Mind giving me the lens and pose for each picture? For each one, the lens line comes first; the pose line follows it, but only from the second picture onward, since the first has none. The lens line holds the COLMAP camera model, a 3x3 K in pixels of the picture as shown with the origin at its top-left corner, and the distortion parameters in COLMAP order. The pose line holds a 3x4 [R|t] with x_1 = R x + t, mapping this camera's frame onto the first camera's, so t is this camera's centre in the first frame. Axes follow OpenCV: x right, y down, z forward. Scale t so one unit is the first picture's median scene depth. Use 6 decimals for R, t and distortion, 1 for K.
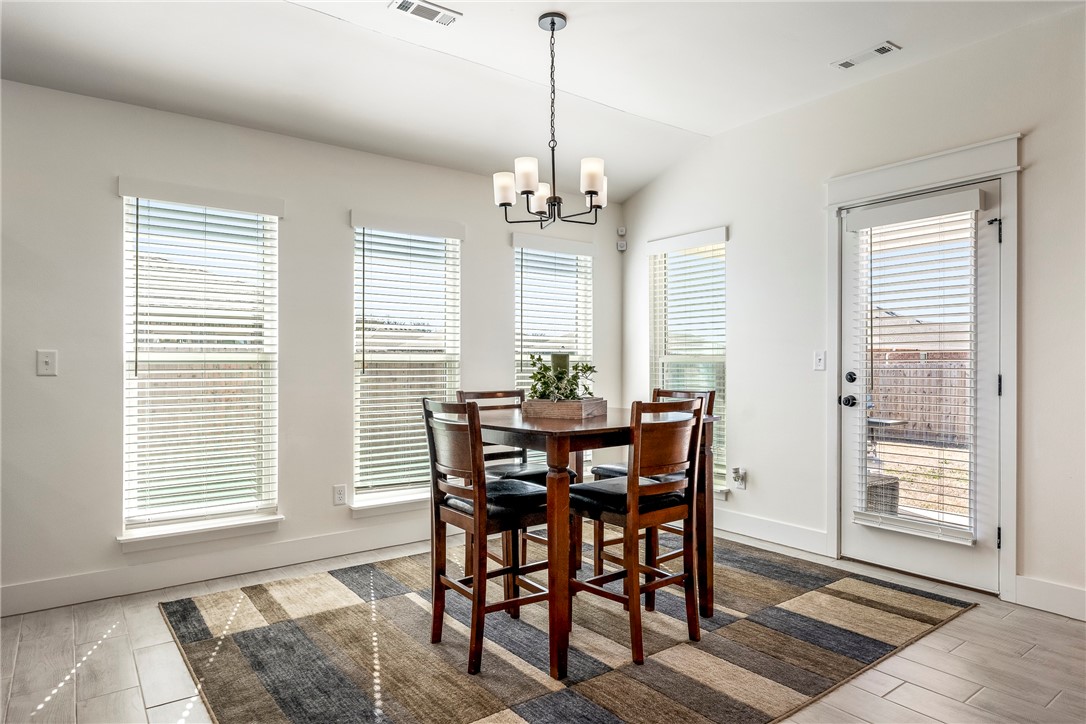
lens RADIAL K [[682.5, 0, 549.7], [0, 682.5, 355.0], [0, 0, 1]] dist [0.043987, -0.001014]
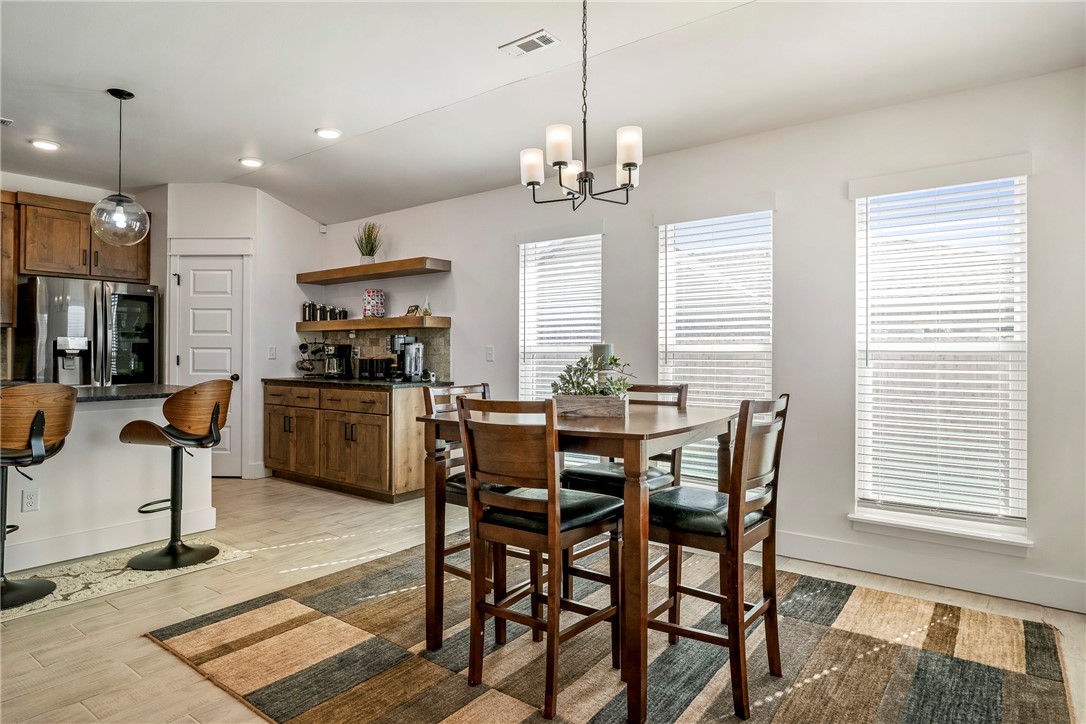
lens RADIAL K [[682.5, 0, 525.5], [0, 682.5, 347.9], [0, 0, 1]] dist [0.043987, -0.001014]
pose [[0.225165, -0.001479, -0.974320, 0.342330], [0.006677, 0.999978, 0.000025, 0.000324], [0.974298, -0.006511, 0.225169, 0.278734]]
